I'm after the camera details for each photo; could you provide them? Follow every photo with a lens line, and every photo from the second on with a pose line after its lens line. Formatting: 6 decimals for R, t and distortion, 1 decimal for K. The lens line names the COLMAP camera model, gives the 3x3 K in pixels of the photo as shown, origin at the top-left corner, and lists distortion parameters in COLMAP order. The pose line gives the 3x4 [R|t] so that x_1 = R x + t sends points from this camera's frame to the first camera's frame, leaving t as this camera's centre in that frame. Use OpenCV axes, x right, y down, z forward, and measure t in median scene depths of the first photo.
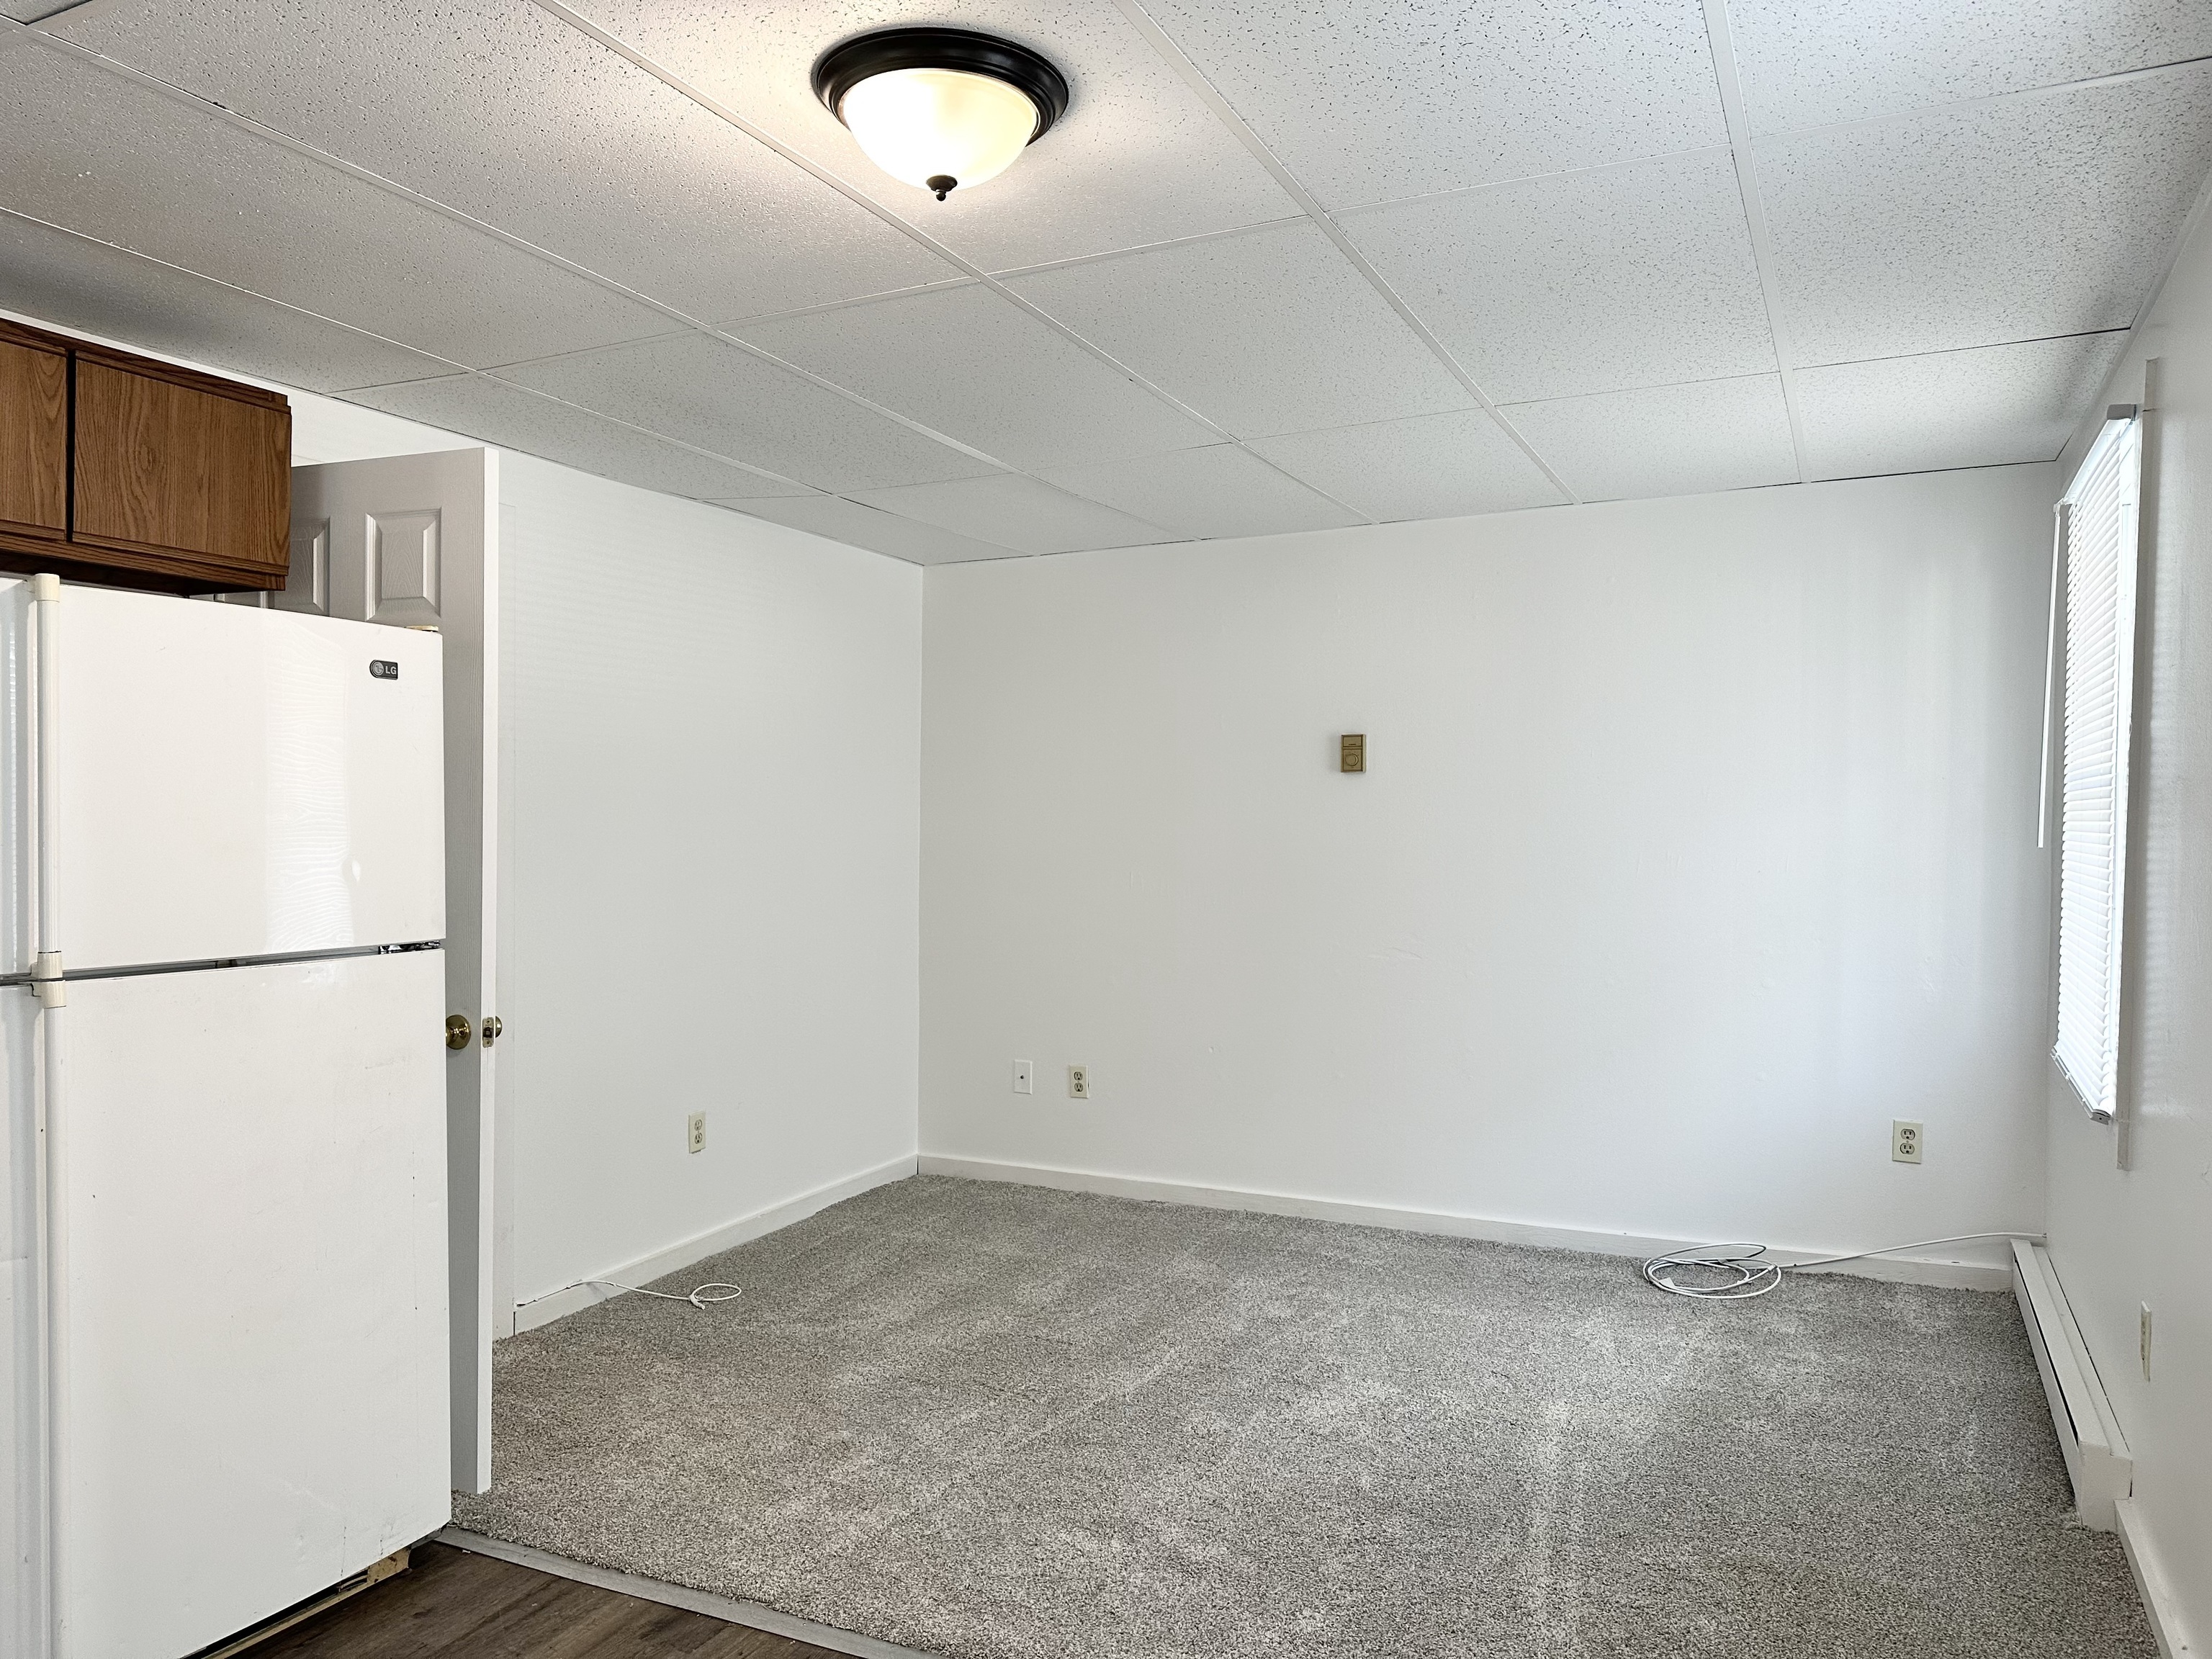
lens RADIAL K [[1540.3, 0, 1099.9], [0, 1540.3, 842.8], [0, 0, 1]] dist [0.004750, -0.012563]
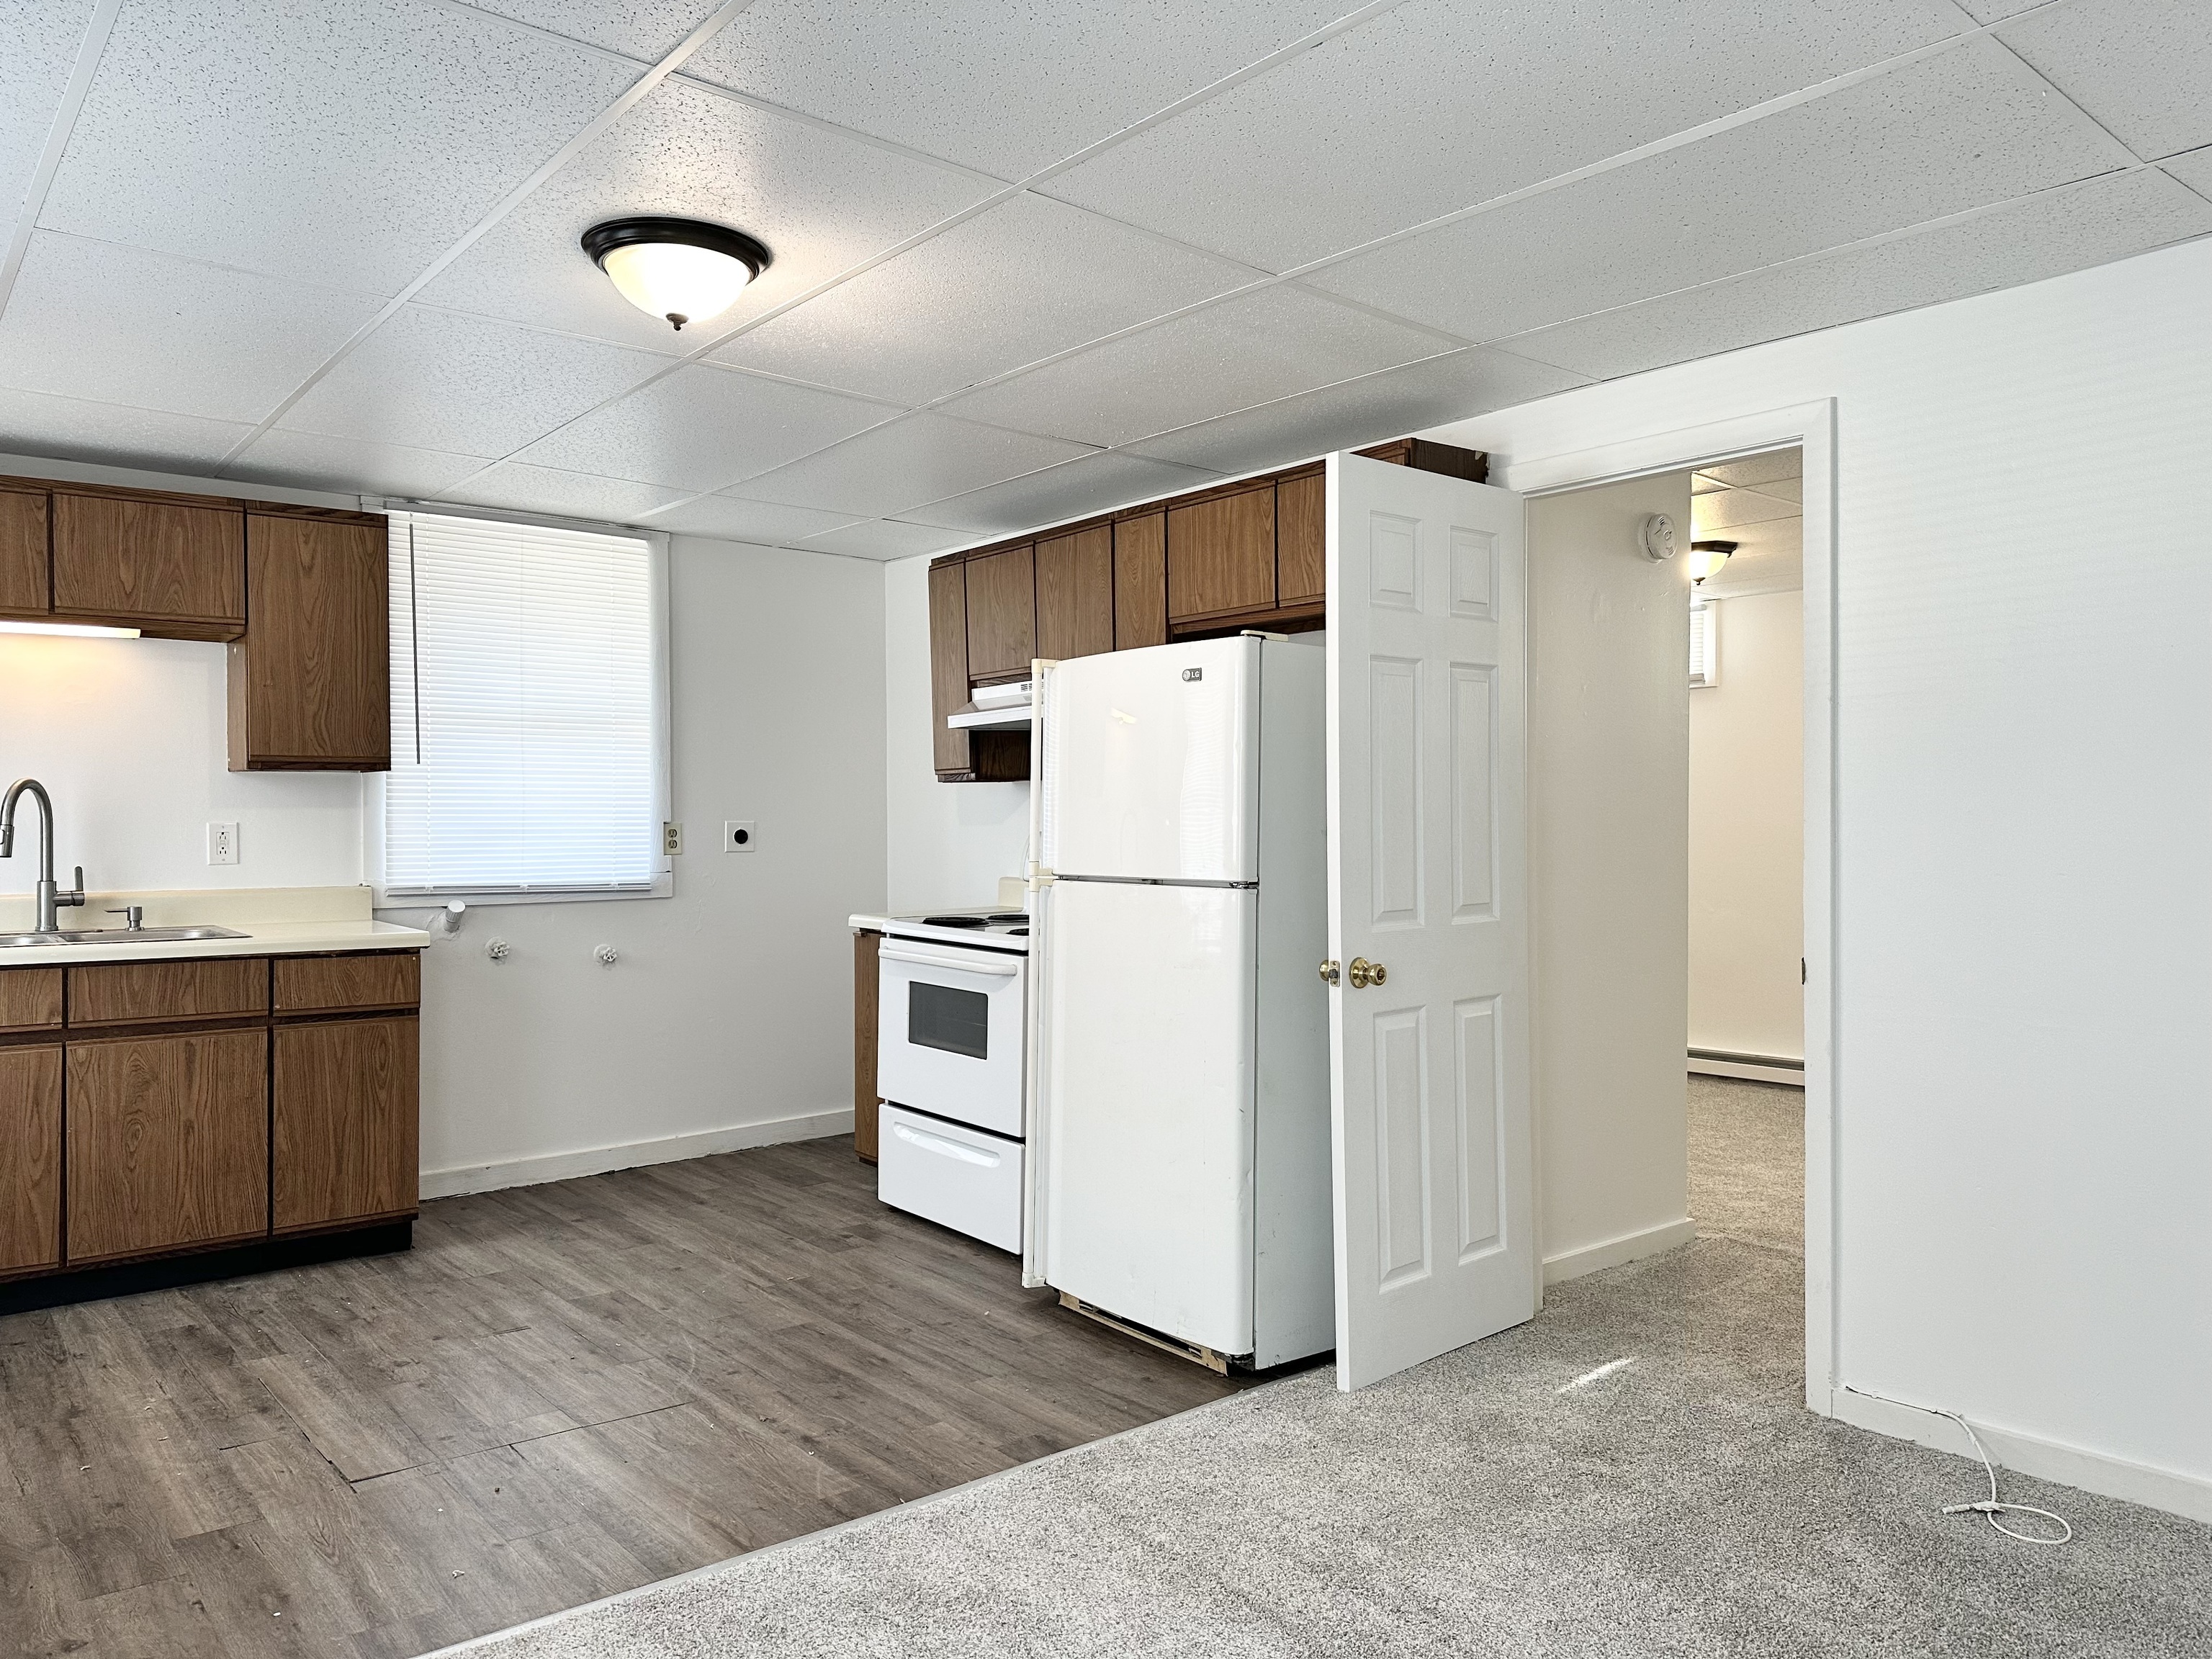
lens RADIAL K [[1540.3, 0, 1104.4], [0, 1540.3, 810.0], [0, 0, 1]] dist [0.004750, -0.012563]
pose [[-0.414003, -0.004608, -0.910264, 0.744740], [-0.008719, 0.999961, -0.001097, 0.006502], [0.910234, 0.007483, -0.414028, 1.413718]]
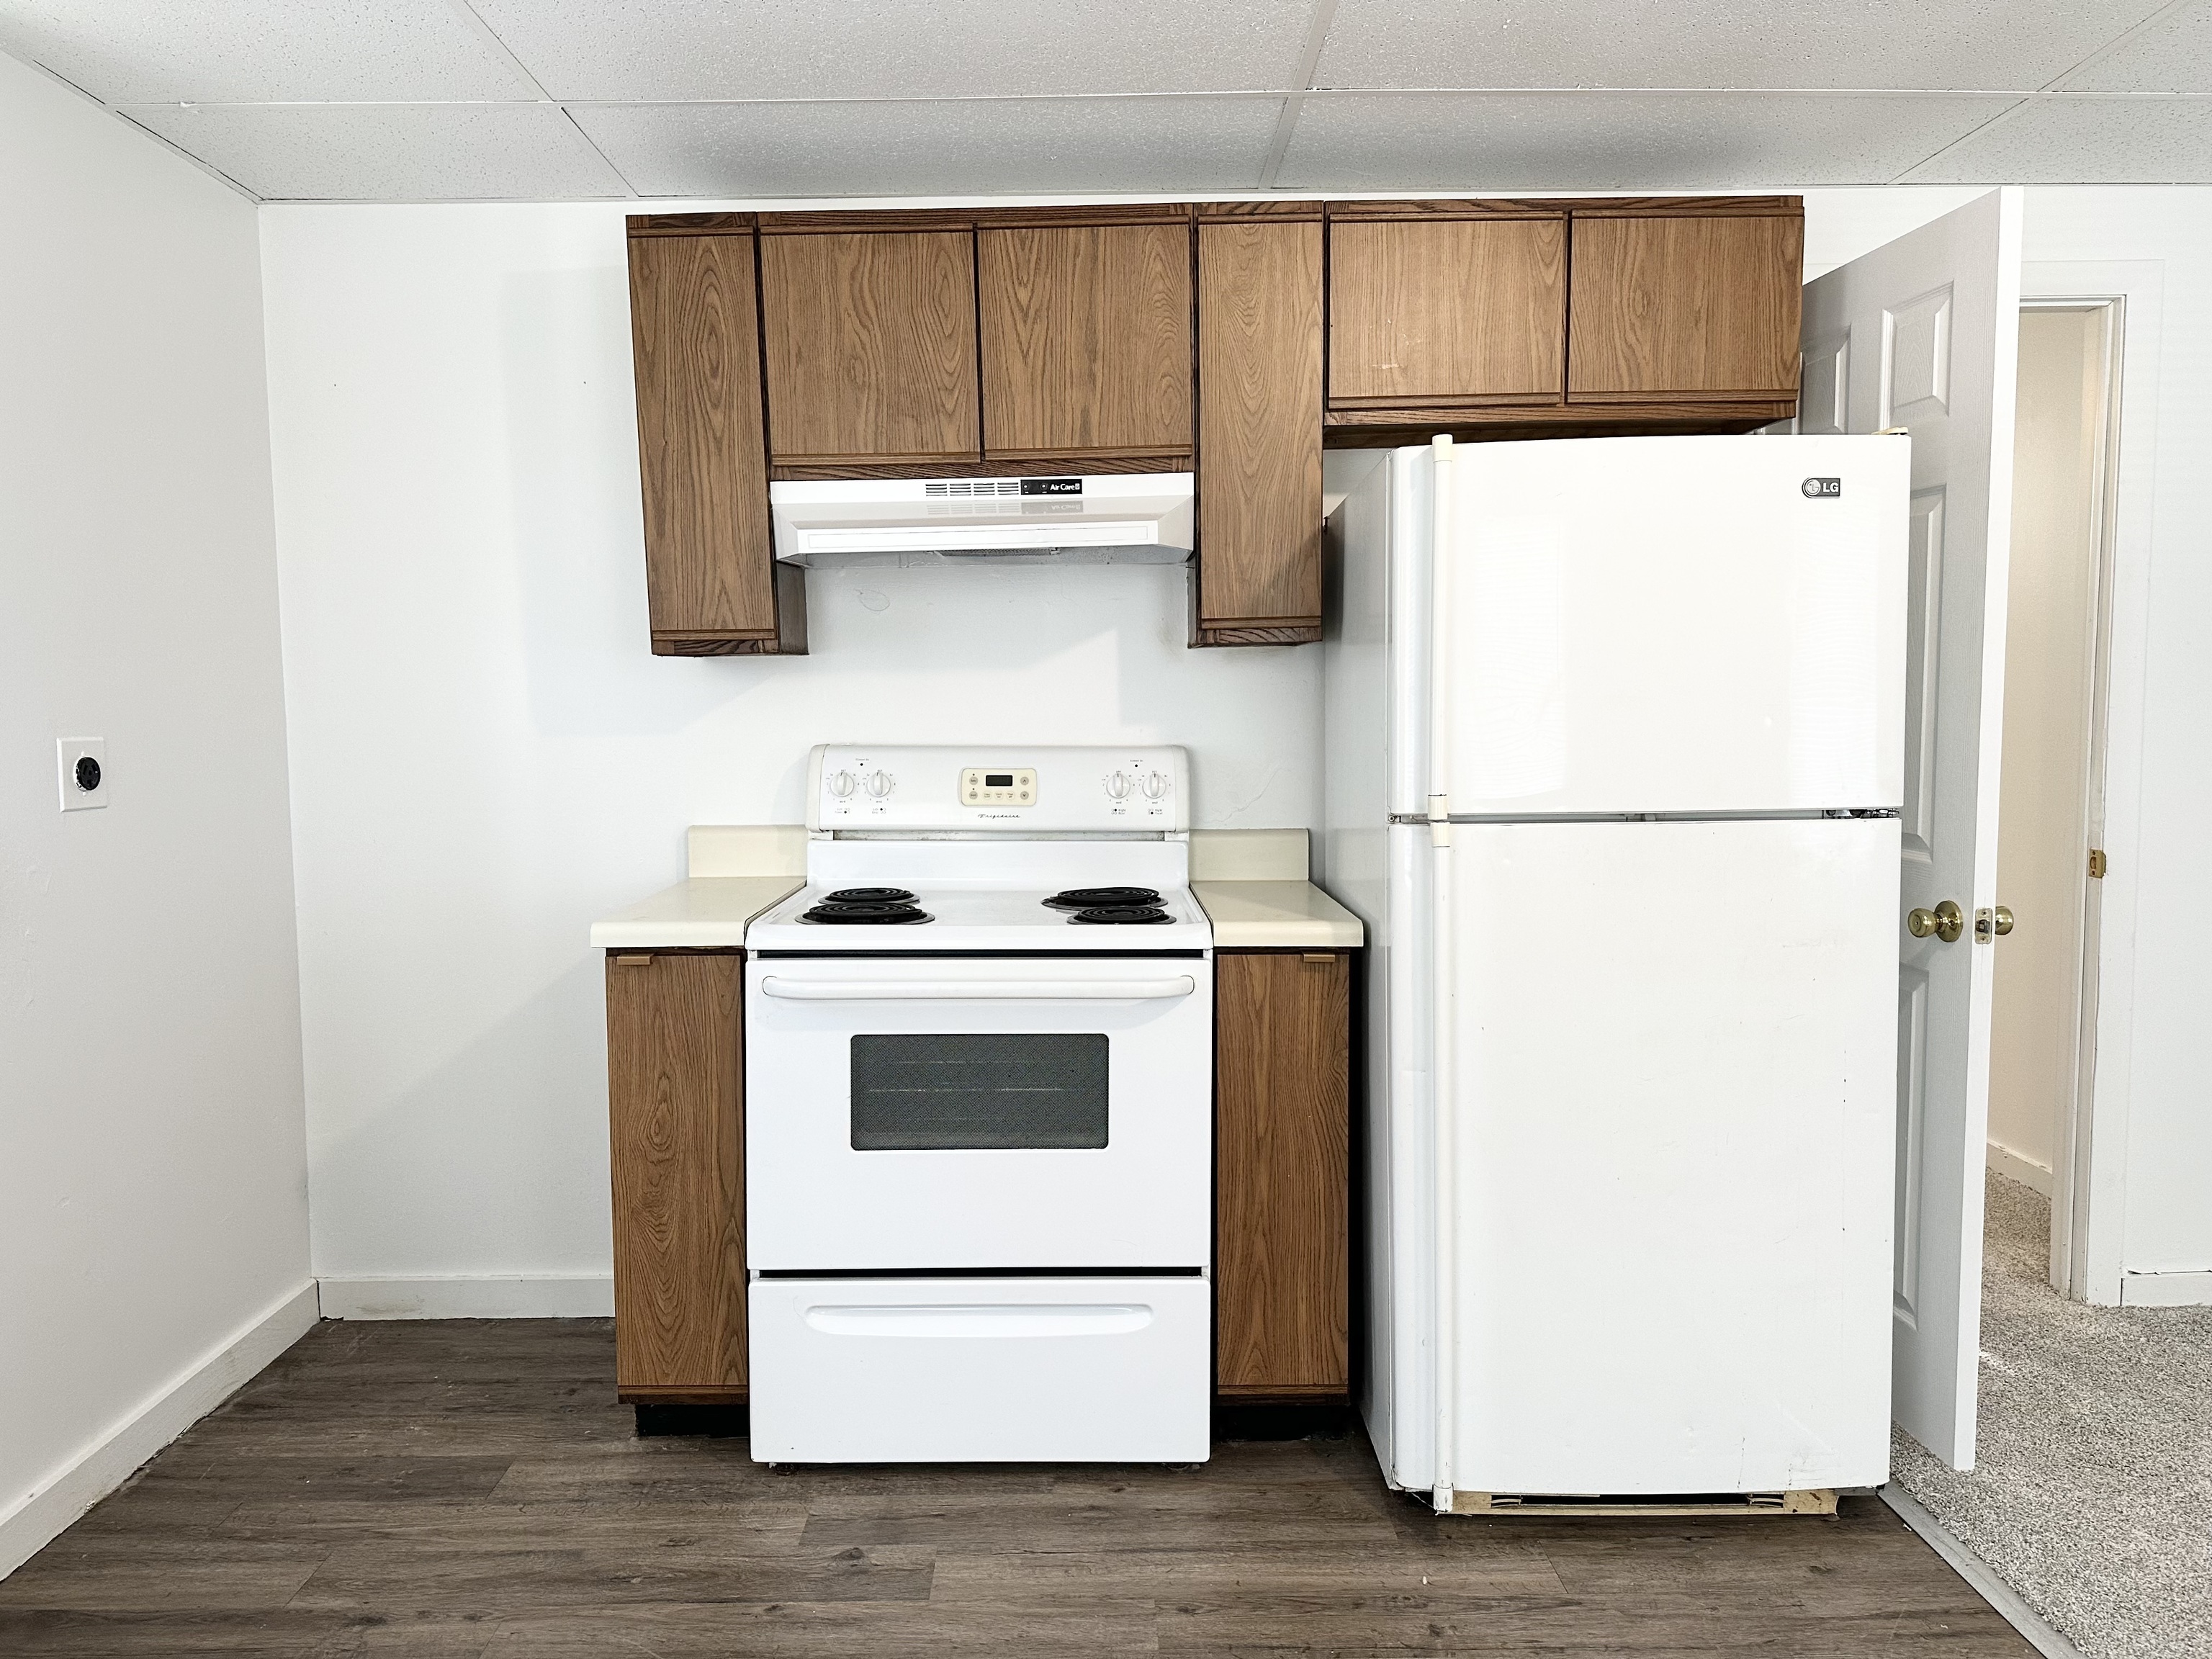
lens RADIAL K [[1540.3, 0, 1093.4], [0, 1540.3, 832.2], [0, 0, 1]] dist [0.004750, -0.012563]
pose [[0.443140, 0.065752, -0.894038, 0.127693], [0.002614, 0.997207, 0.074635, 0.012799], [0.896449, -0.035411, 0.441731, 0.240216]]
